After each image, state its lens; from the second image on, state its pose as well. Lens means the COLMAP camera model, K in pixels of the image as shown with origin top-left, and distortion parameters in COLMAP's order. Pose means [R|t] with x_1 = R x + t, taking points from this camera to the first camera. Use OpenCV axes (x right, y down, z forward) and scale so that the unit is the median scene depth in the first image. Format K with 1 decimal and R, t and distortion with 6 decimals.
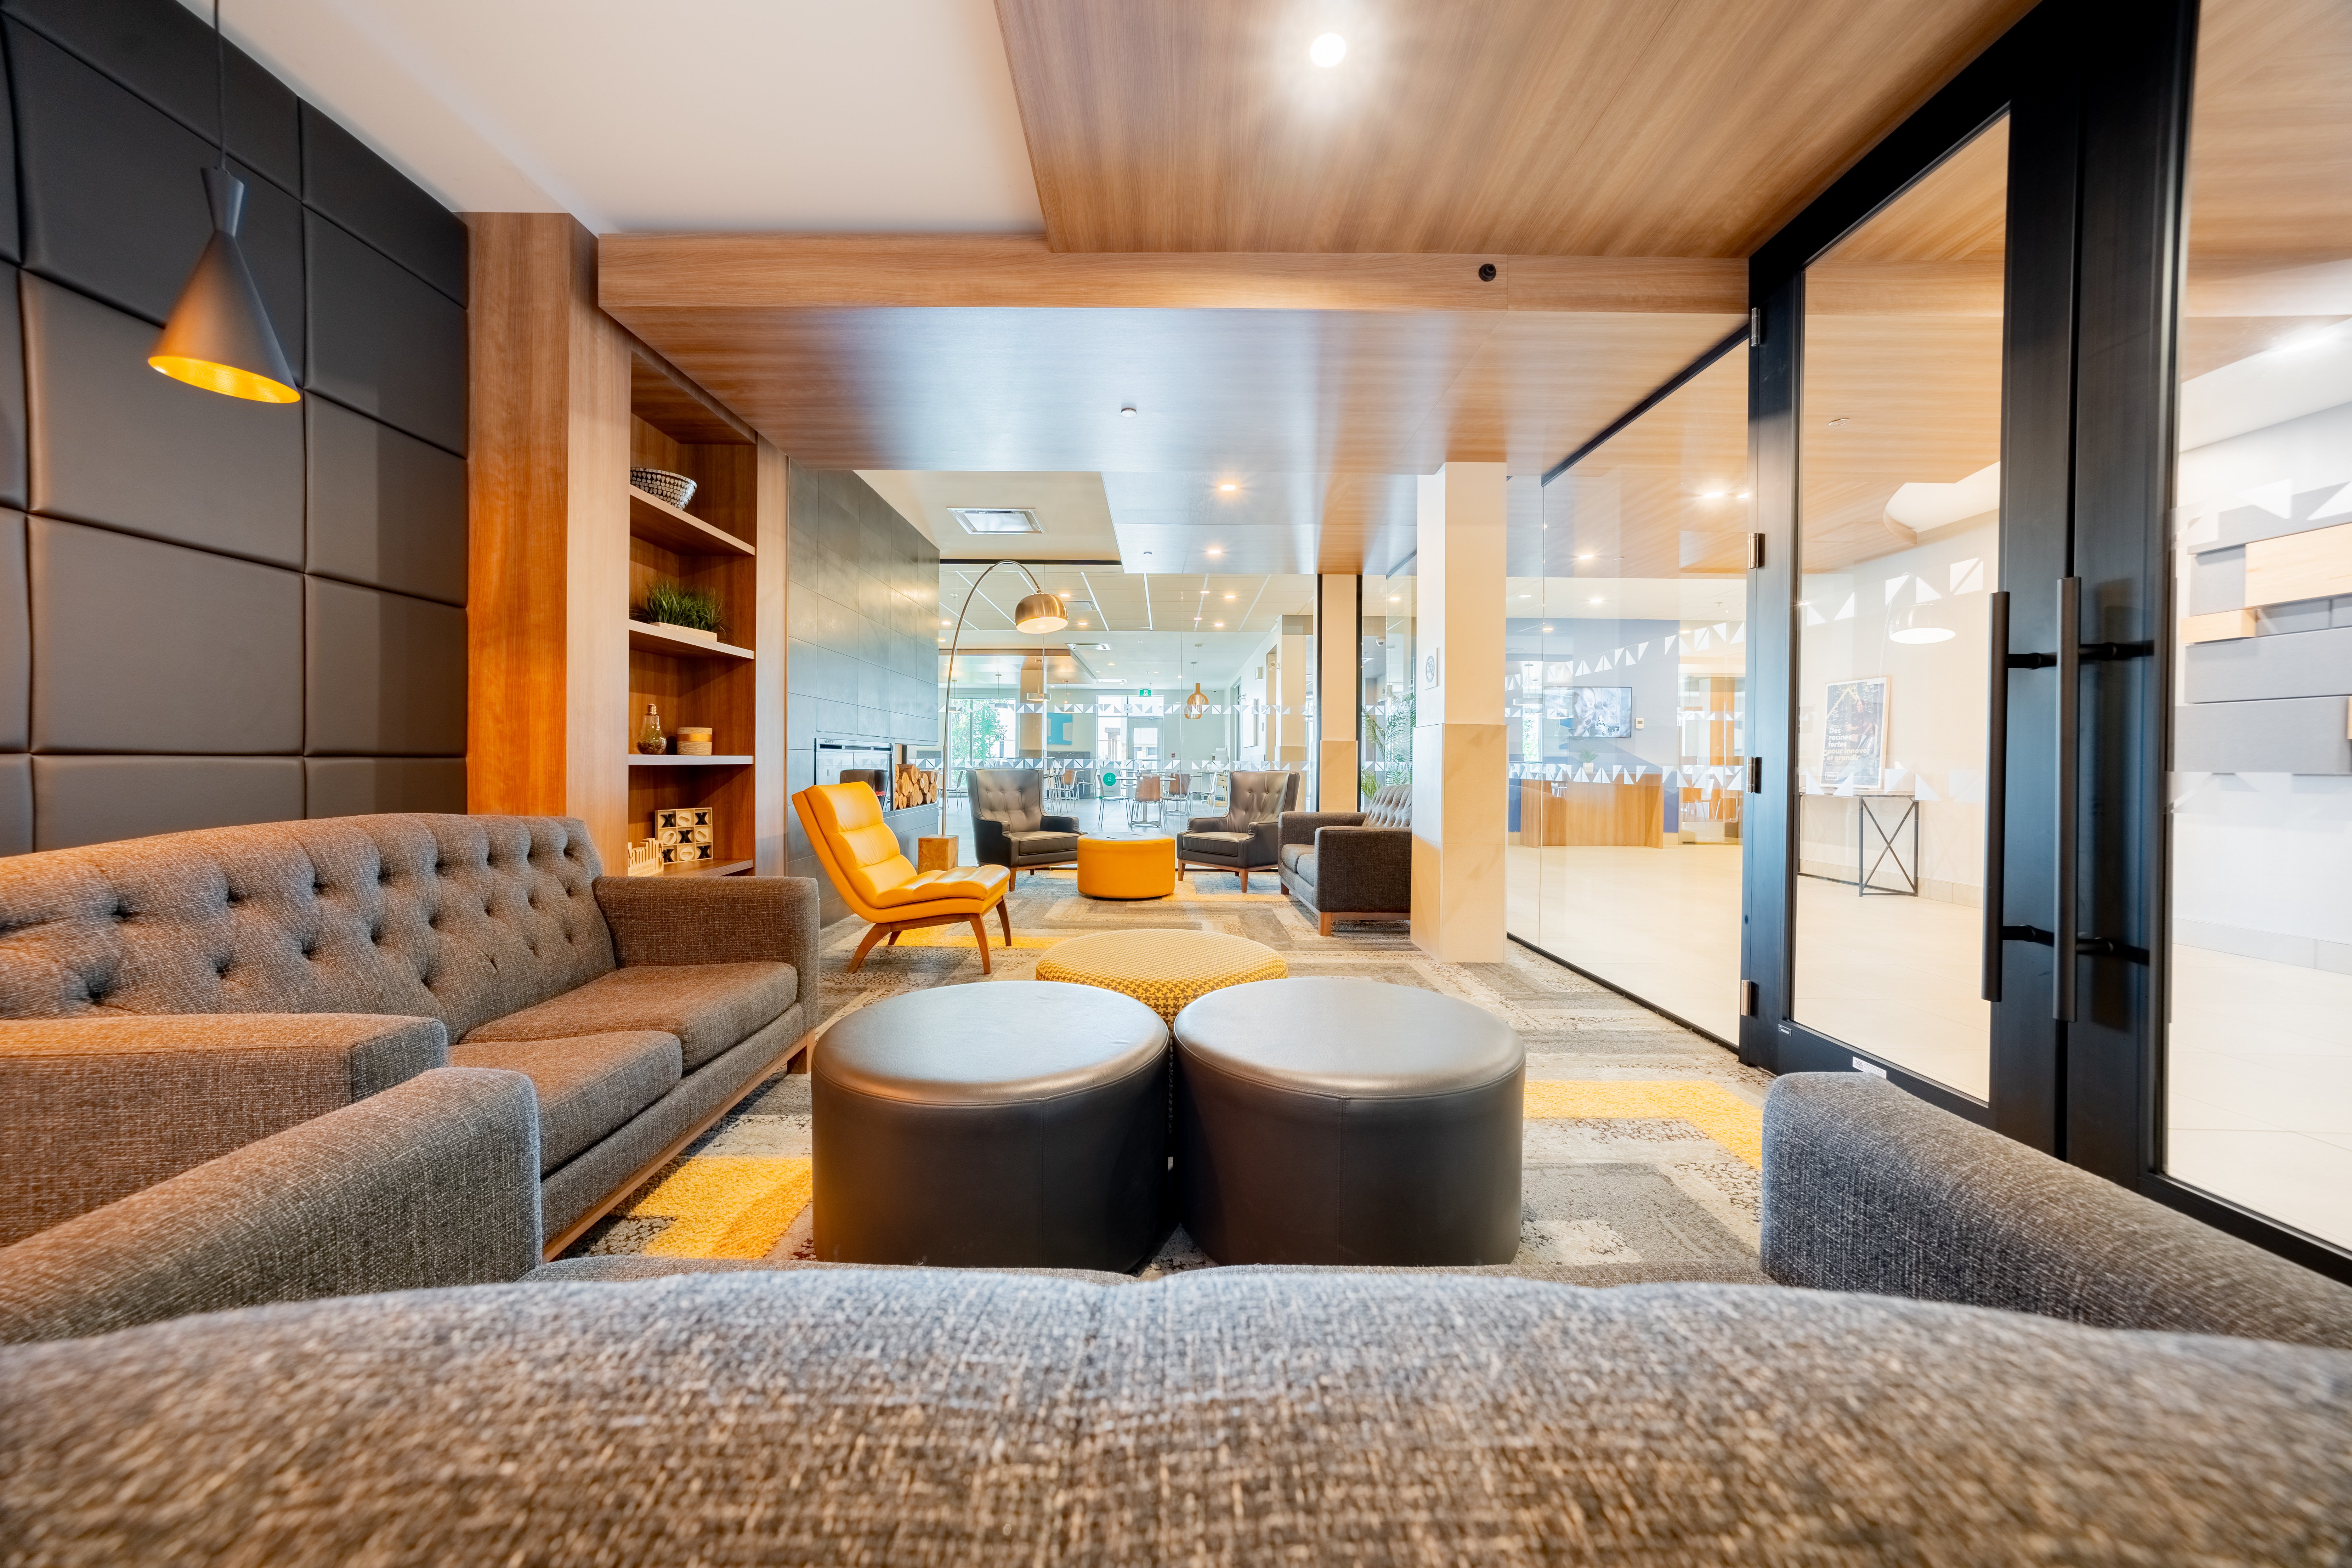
lens RADIAL K [[791.3, 0, 1168.2], [0, 791.3, 772.4], [0, 0, 1]] dist [-0.027939, 0.011638]
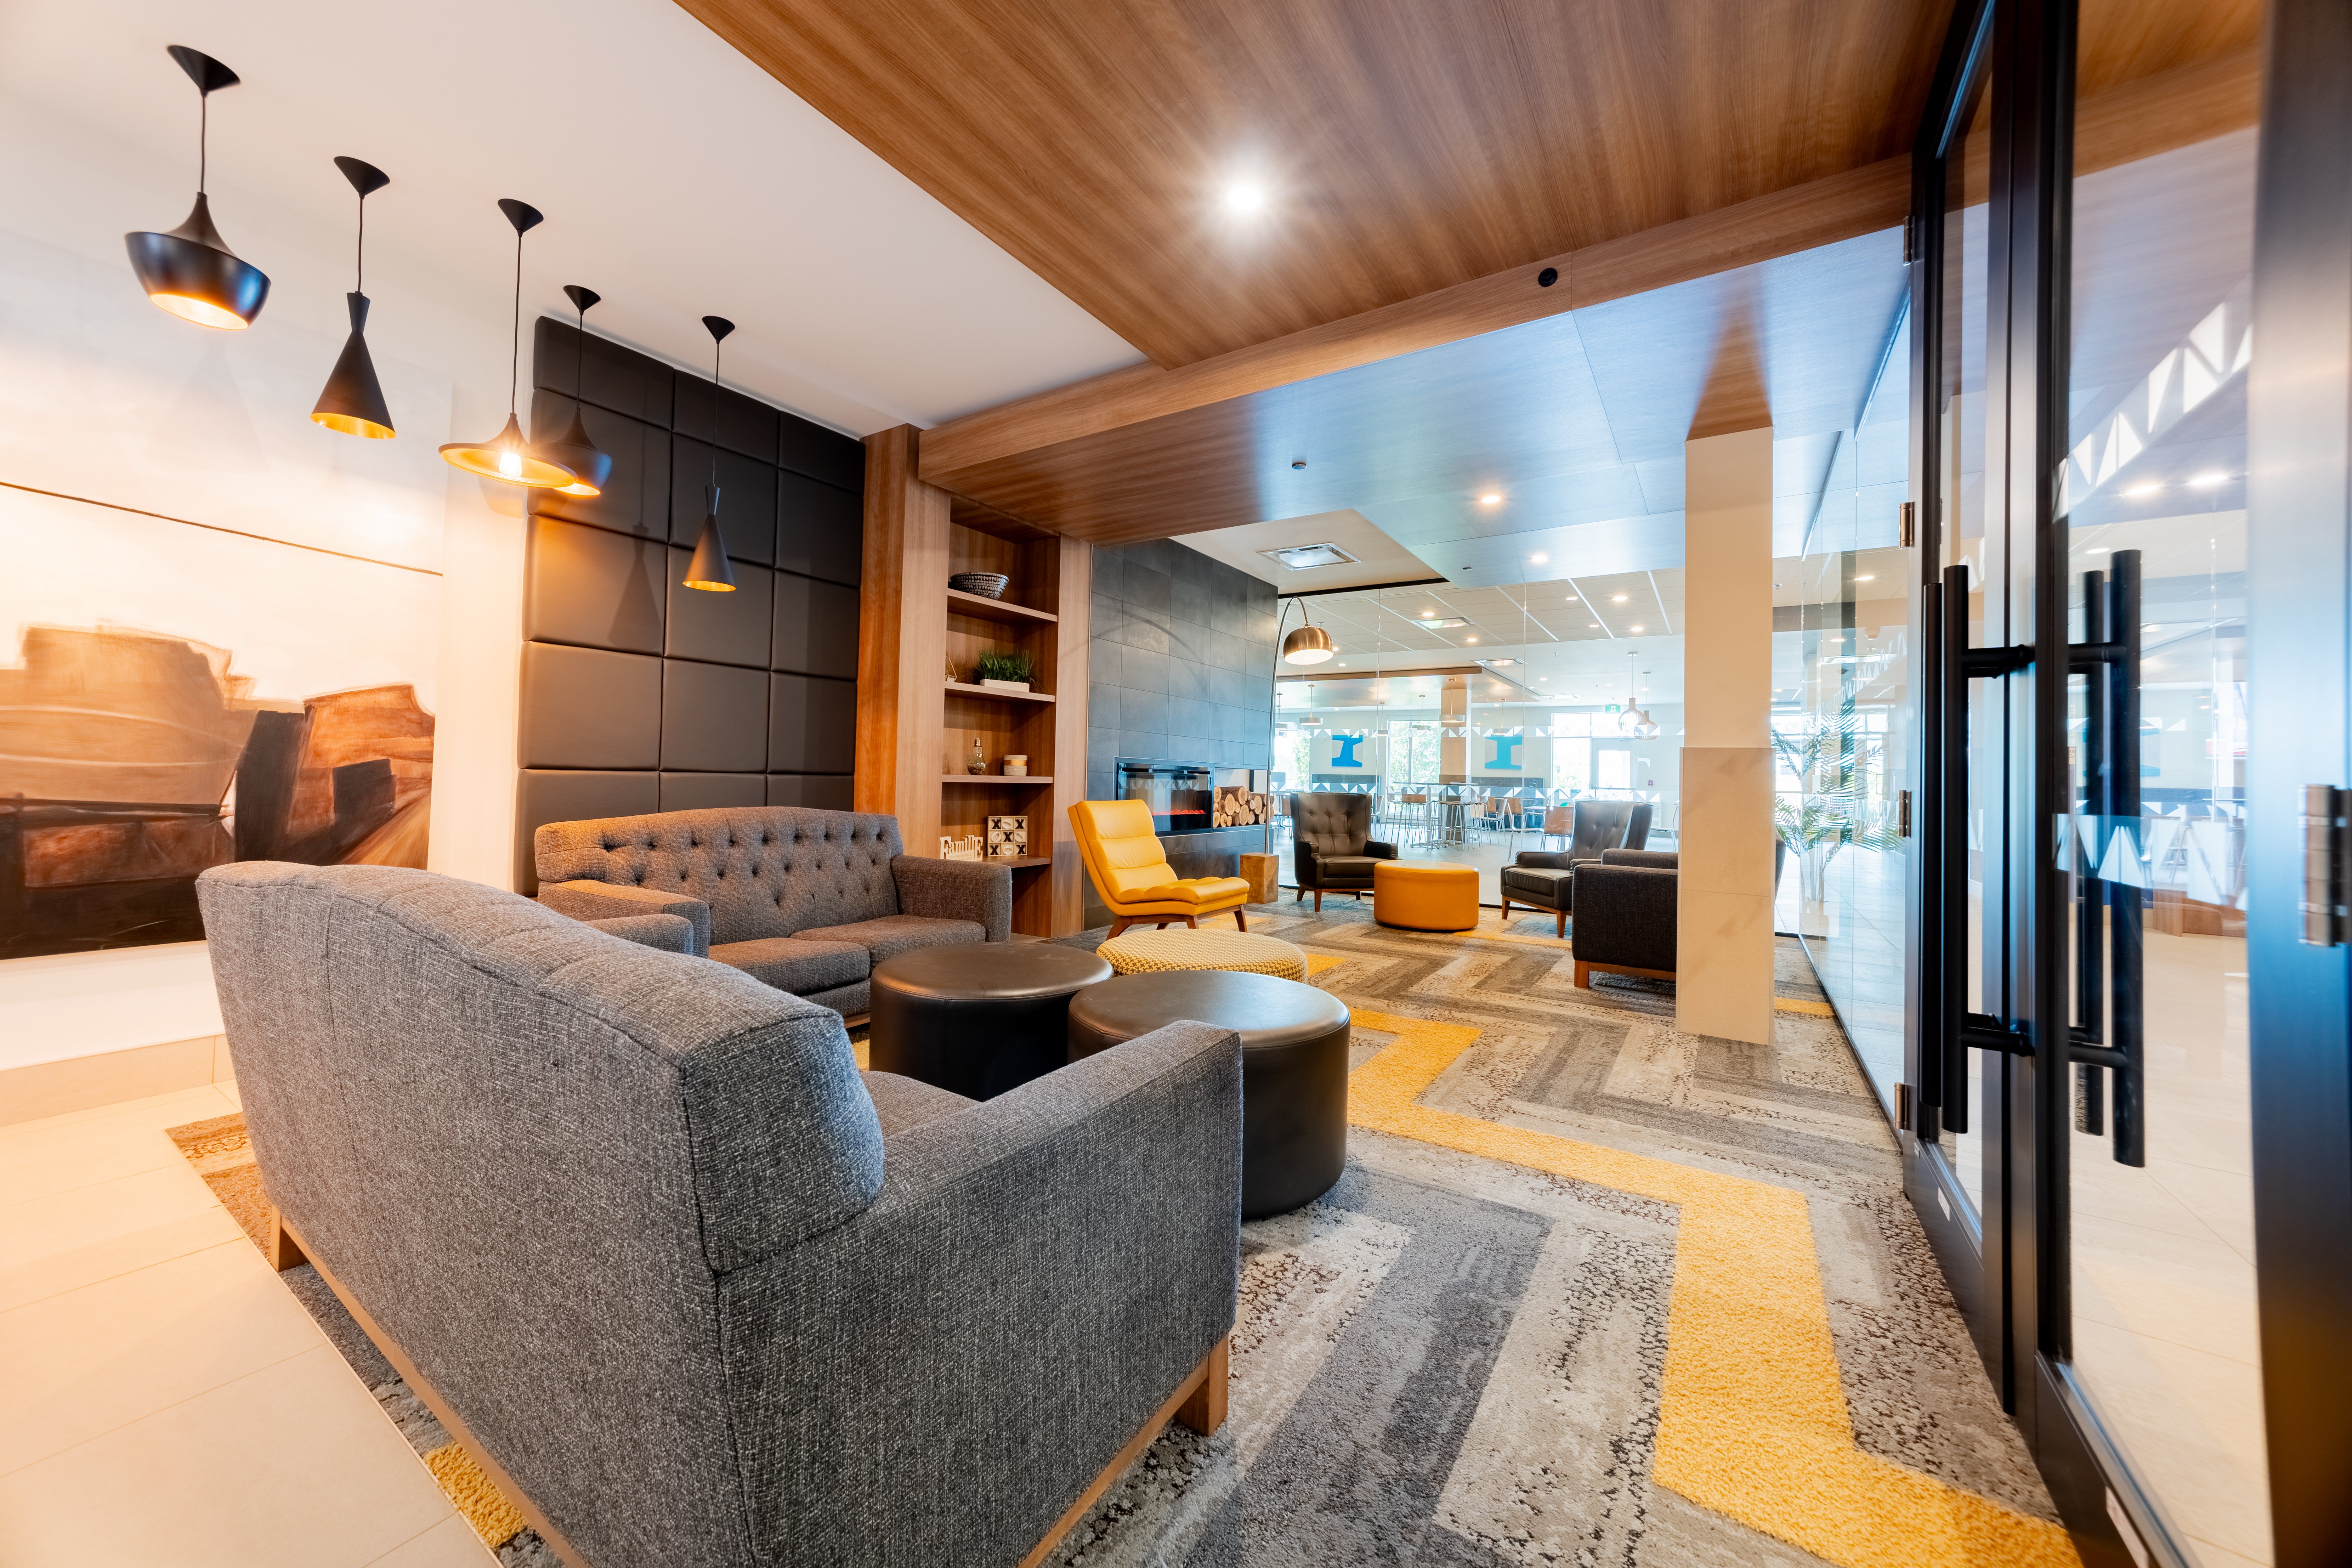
lens RADIAL K [[847.6, 0, 1158.1], [0, 847.6, 765.8], [0, 0, 1]] dist [-0.001013, -0.000002]
pose [[0.831624, 0.000452, -0.555340, 0.508095], [-0.022714, 0.999191, -0.033200, 0.003722], [0.554875, 0.040224, 0.830961, -0.079133]]
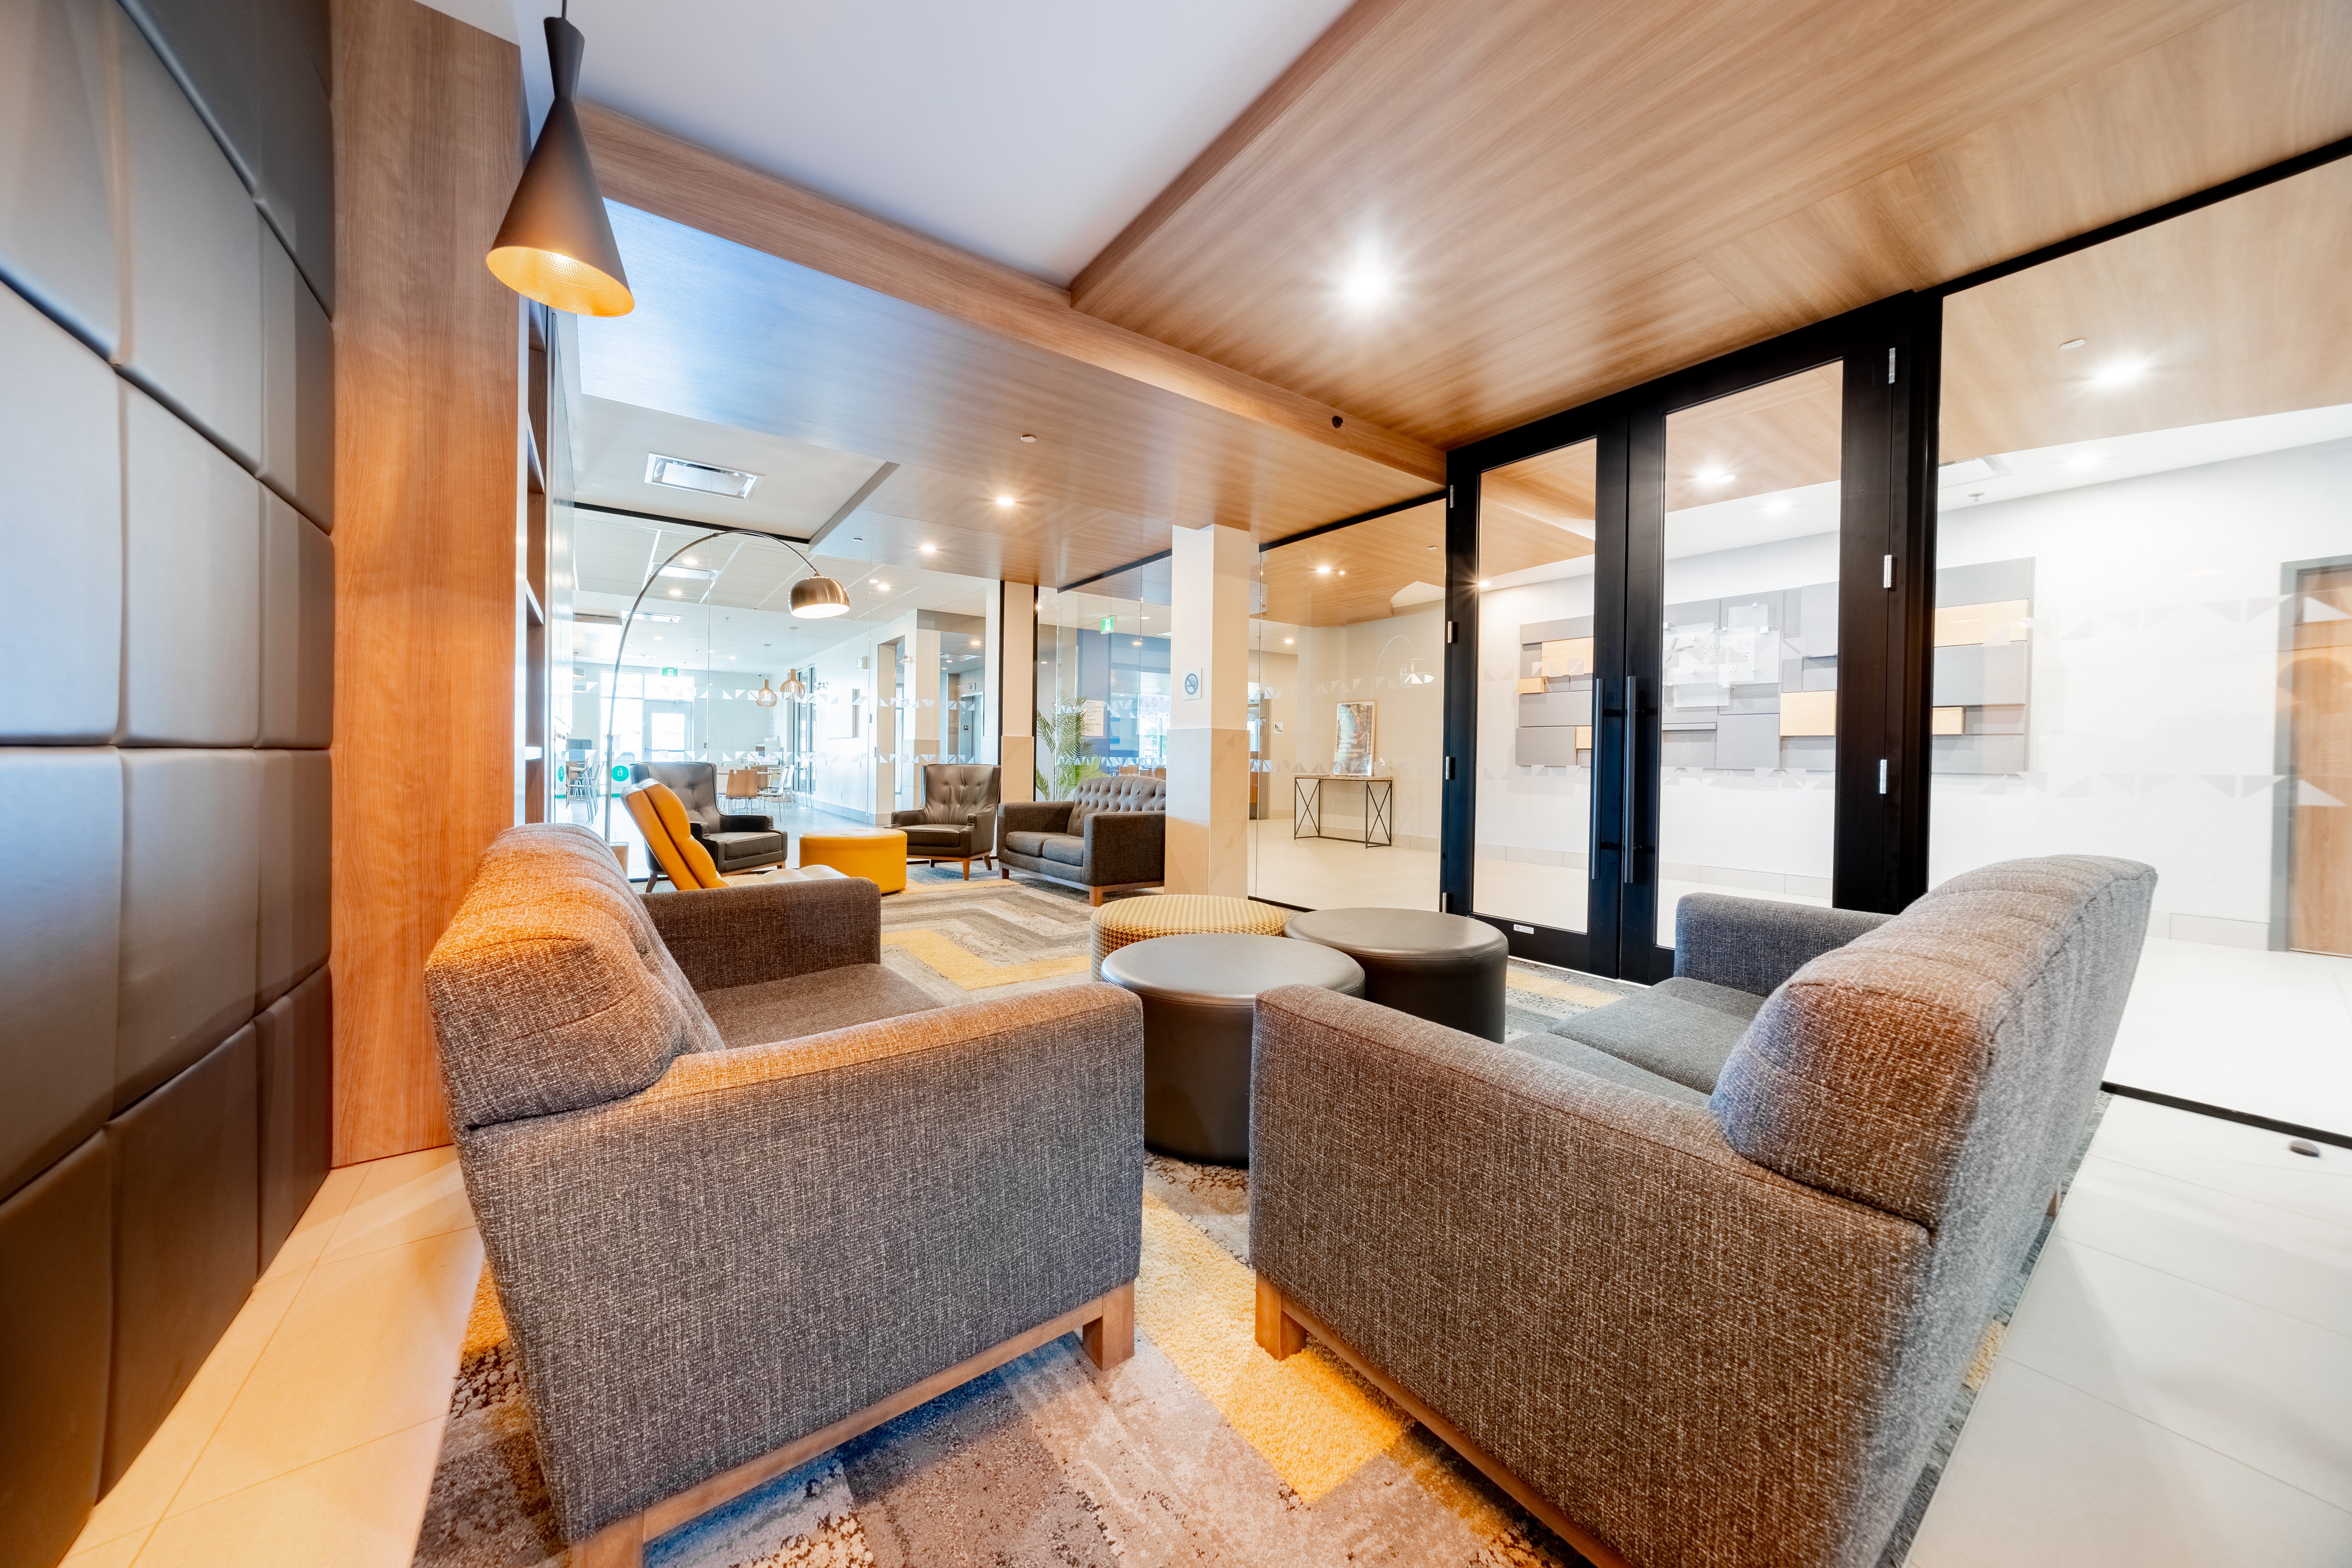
lens RADIAL K [[791.3, 0, 1168.2], [0, 791.3, 772.4], [0, 0, 1]] dist [-0.027939, 0.011638]
pose [[0.813899, -0.006414, 0.580971, -0.619902], [0.000585, 0.999948, 0.010220, -0.004971], [-0.581006, -0.007978, 0.813860, -0.007999]]
